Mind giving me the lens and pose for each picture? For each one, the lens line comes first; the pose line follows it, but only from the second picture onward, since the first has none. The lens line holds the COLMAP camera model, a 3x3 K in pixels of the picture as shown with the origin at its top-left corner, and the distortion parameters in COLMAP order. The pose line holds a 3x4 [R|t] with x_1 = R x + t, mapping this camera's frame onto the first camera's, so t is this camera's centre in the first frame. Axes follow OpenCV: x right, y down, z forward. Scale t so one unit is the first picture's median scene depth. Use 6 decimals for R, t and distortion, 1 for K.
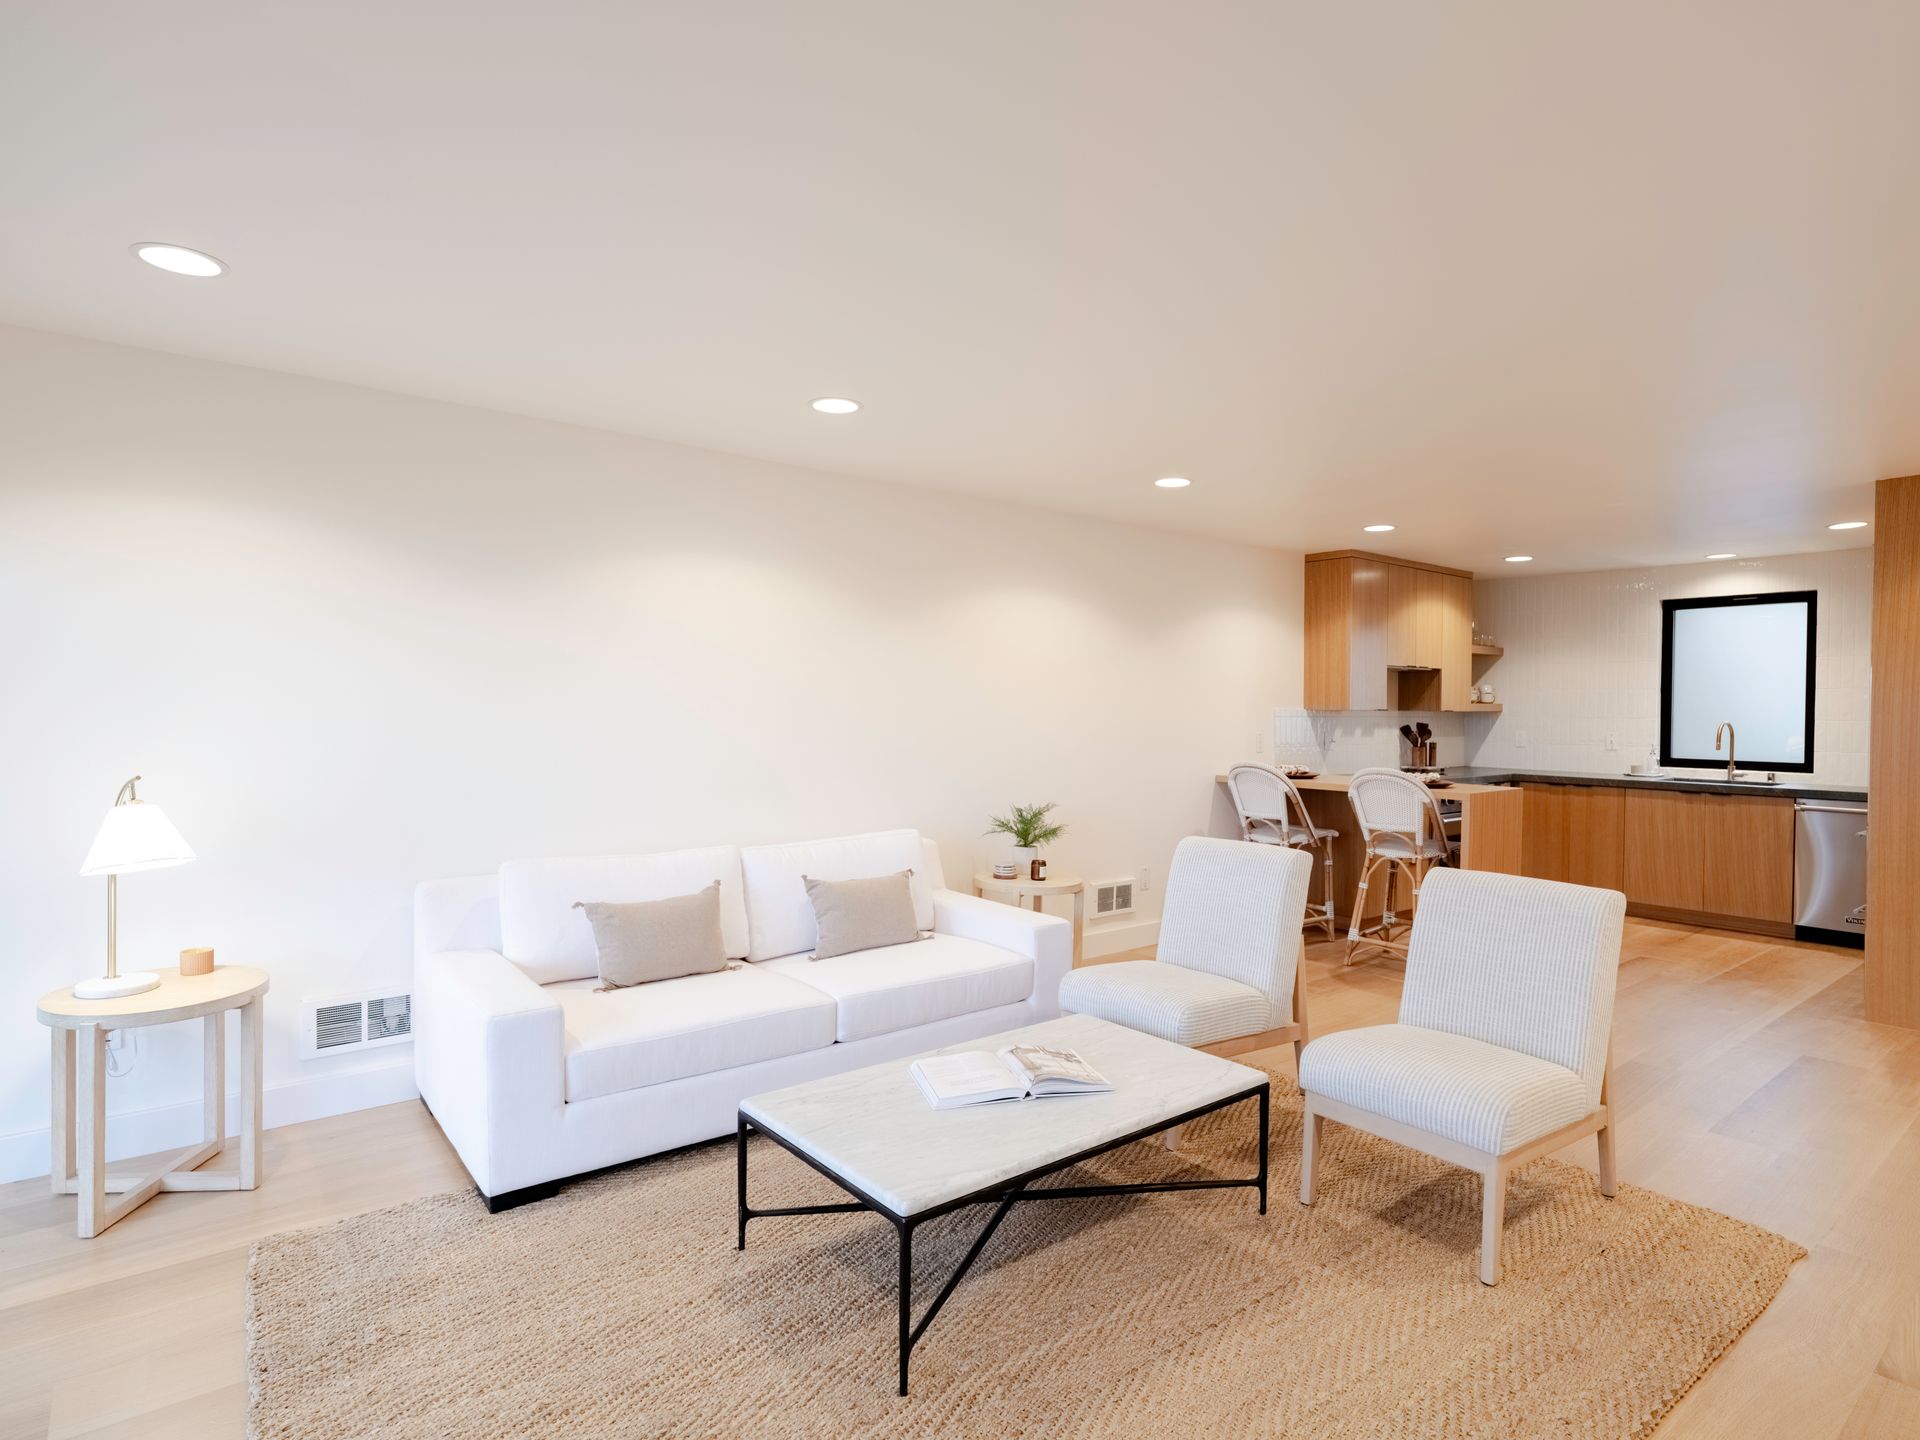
lens RADIAL K [[1029.9, 0, 956.0], [0, 1029.9, 726.1], [0, 0, 1]] dist [0.000432, -0.002403]
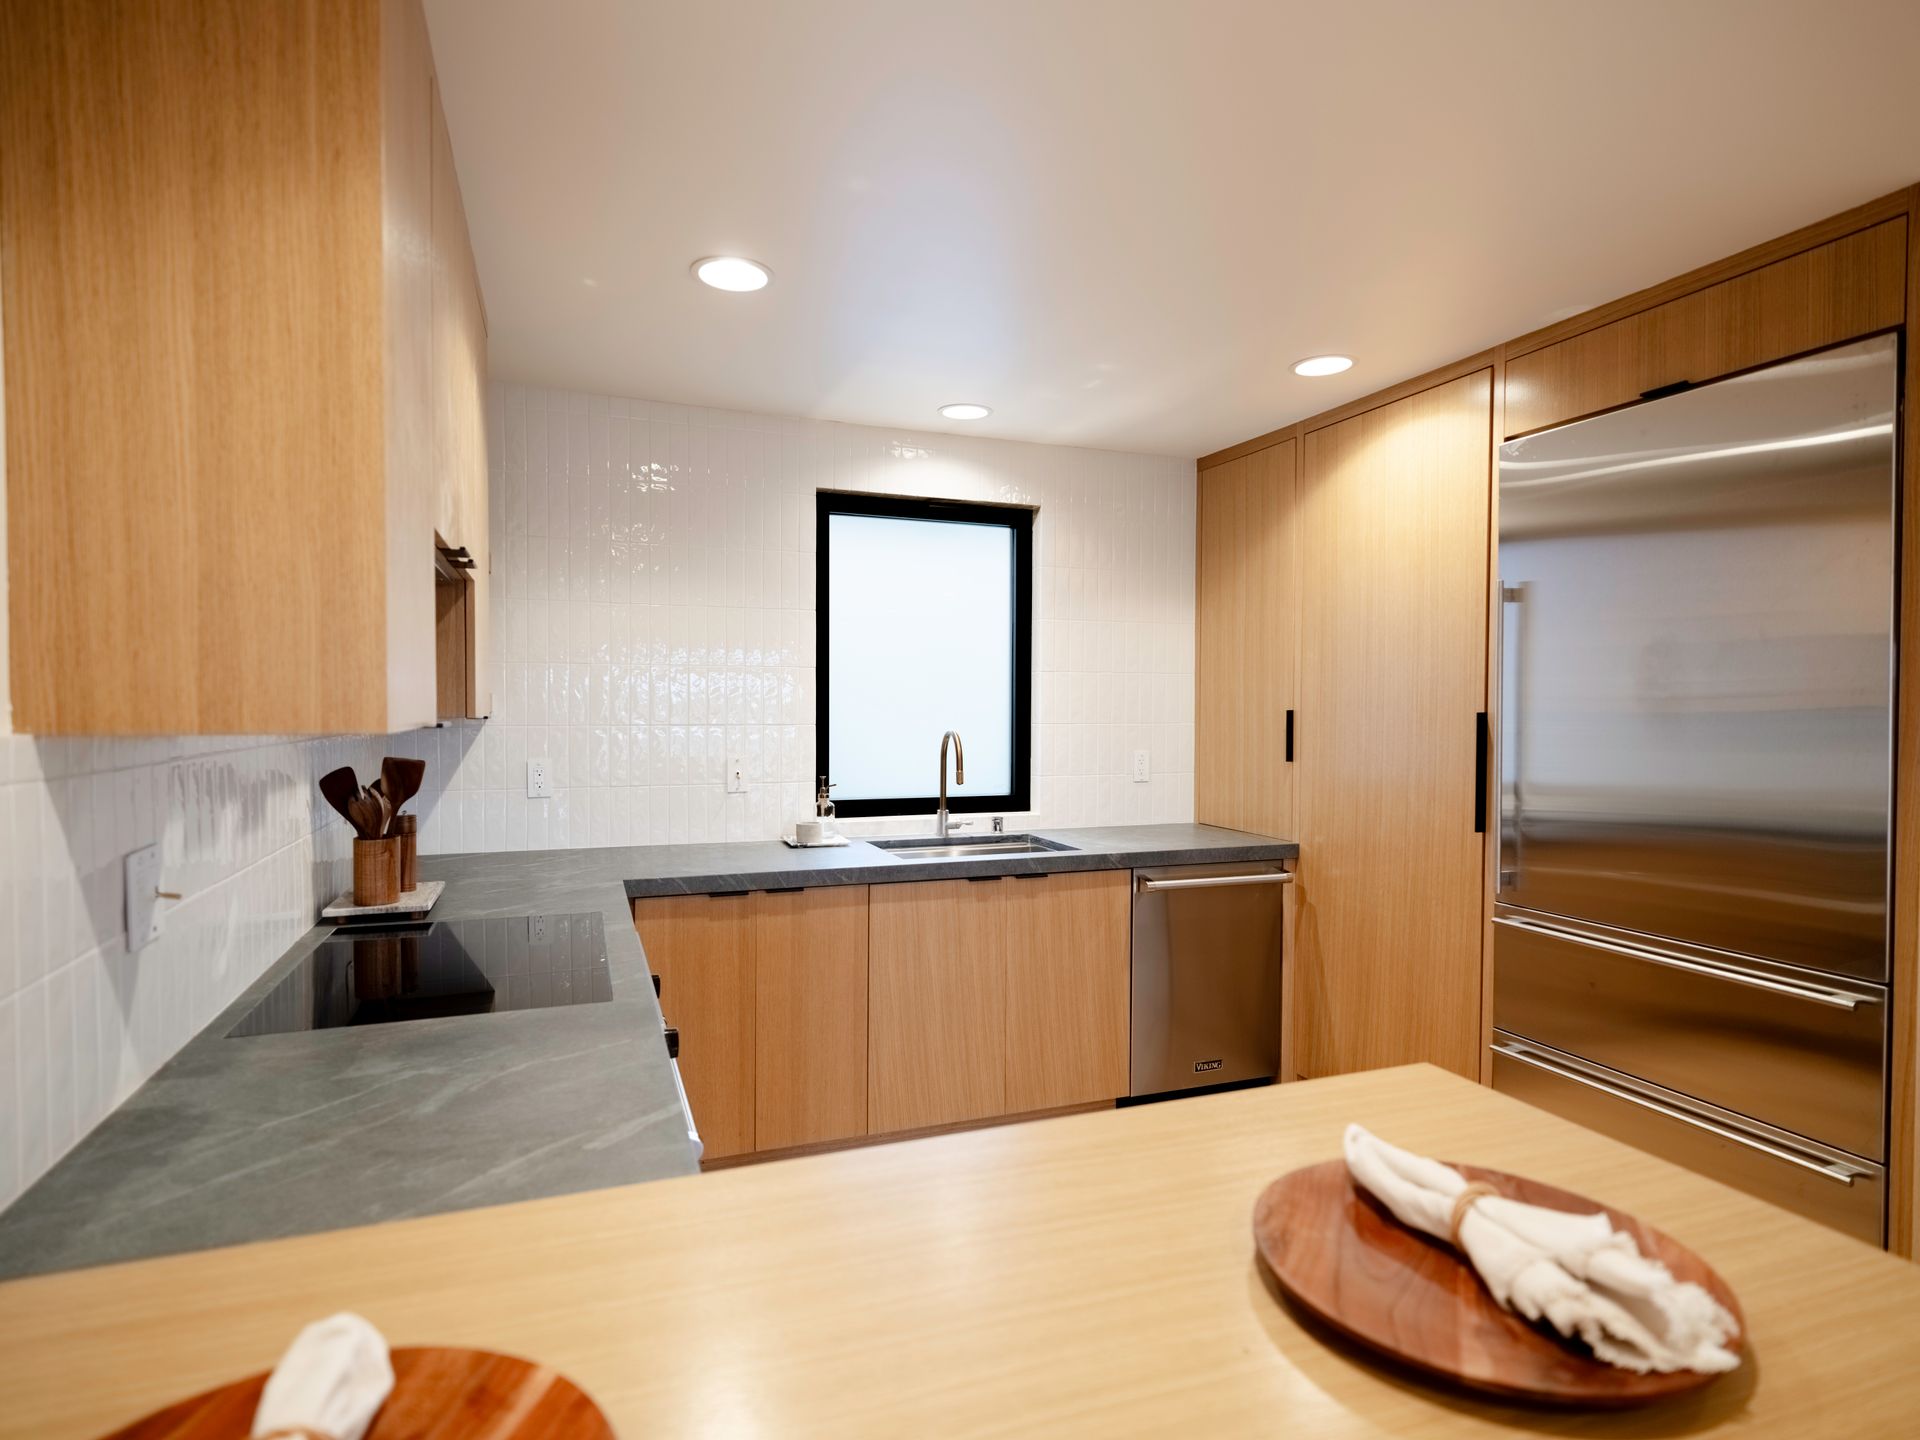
lens RADIAL K [[1028.1, 0, 961.4], [0, 1028.1, 725.5], [0, 0, 1]] dist [0.001567, -0.001376]
pose [[0.303017, -0.027130, 0.952599, 0.242111], [0.014726, 0.999609, 0.023785, -0.019250], [-0.952871, 0.006821, 0.303298, 0.840241]]
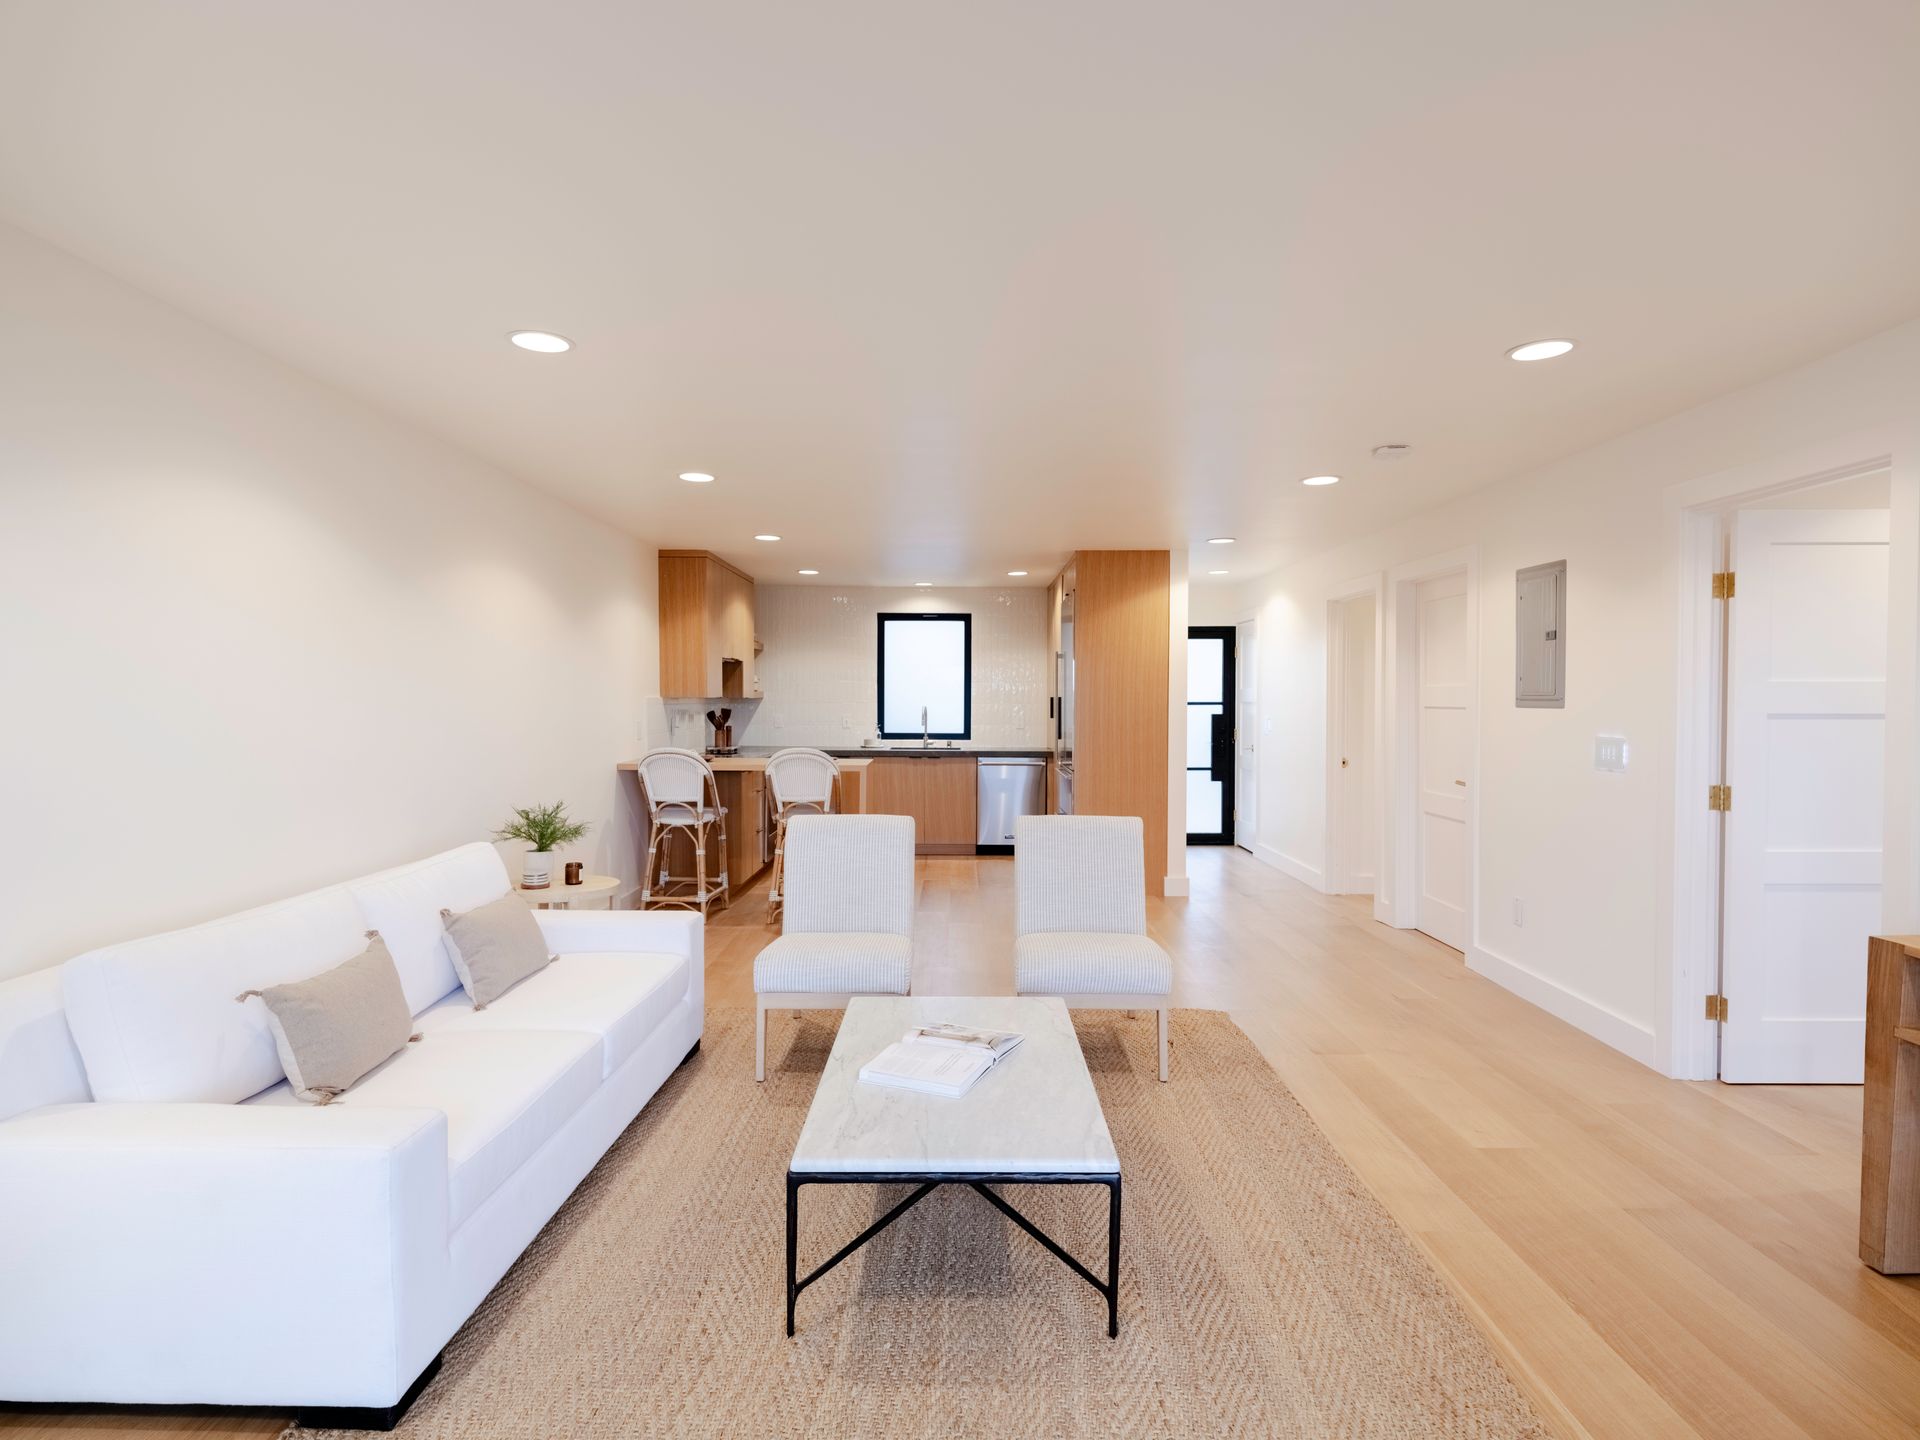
lens RADIAL K [[1028.1, 0, 961.4], [0, 1028.1, 725.5], [0, 0, 1]] dist [0.001567, -0.001376]
pose [[0.622418, -0.025595, 0.782266, -0.299046], [0.014830, 0.999671, 0.020909, -0.004917], [-0.782545, -0.001414, 0.622593, 0.107483]]
